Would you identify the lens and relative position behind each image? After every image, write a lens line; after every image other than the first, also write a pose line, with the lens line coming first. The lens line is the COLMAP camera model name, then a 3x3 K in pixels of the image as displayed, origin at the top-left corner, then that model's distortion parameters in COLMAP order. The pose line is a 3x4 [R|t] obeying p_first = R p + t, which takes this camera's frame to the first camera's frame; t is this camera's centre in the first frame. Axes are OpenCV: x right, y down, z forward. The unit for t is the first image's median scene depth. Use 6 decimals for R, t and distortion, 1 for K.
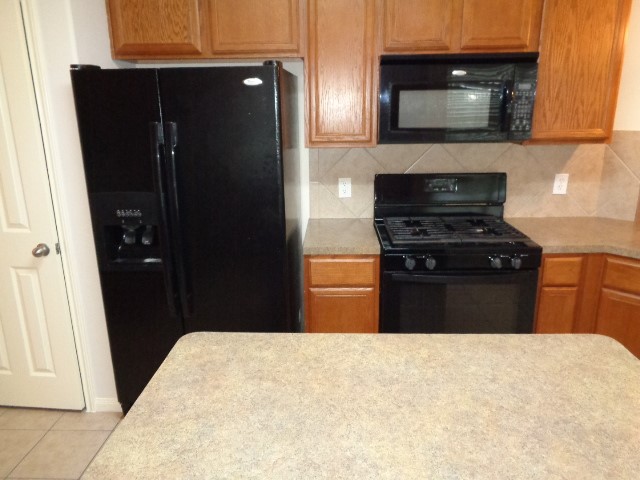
lens RADIAL K [[480.8, 0, 321.4], [0, 480.8, 242.5], [0, 0, 1]] dist [0.011212, 0.001996]
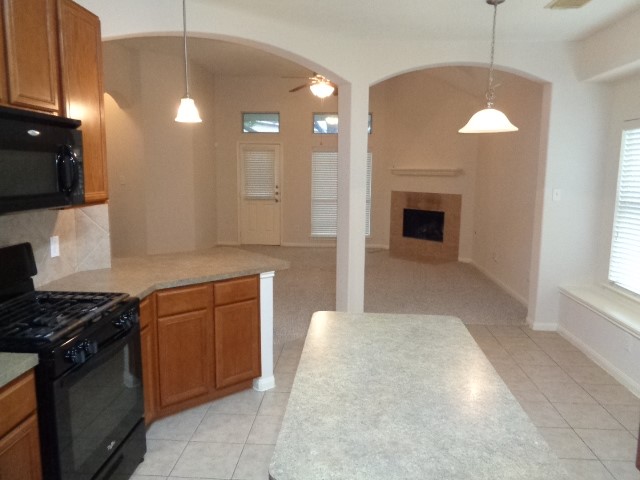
lens RADIAL K [[480.8, 0, 323.1], [0, 480.8, 243.5], [0, 0, 1]] dist [0.011212, 0.001996]
pose [[0.020592, -0.139131, 0.990060, -1.118728], [0.260660, 0.956769, 0.129031, -0.260073], [-0.965211, 0.255412, 0.055967, 0.943954]]
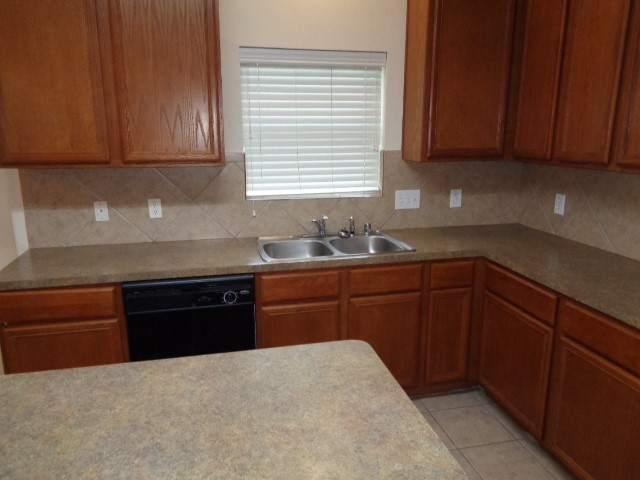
lens RADIAL K [[480.8, 0, 318.5], [0, 480.8, 240.6], [0, 0, 1]] dist [0.011212, 0.001996]
pose [[-0.965719, 0.076018, -0.248208, 0.036202], [-0.054425, 0.875618, 0.479928, -0.430365], [0.253818, 0.476985, -0.841464, 1.558516]]
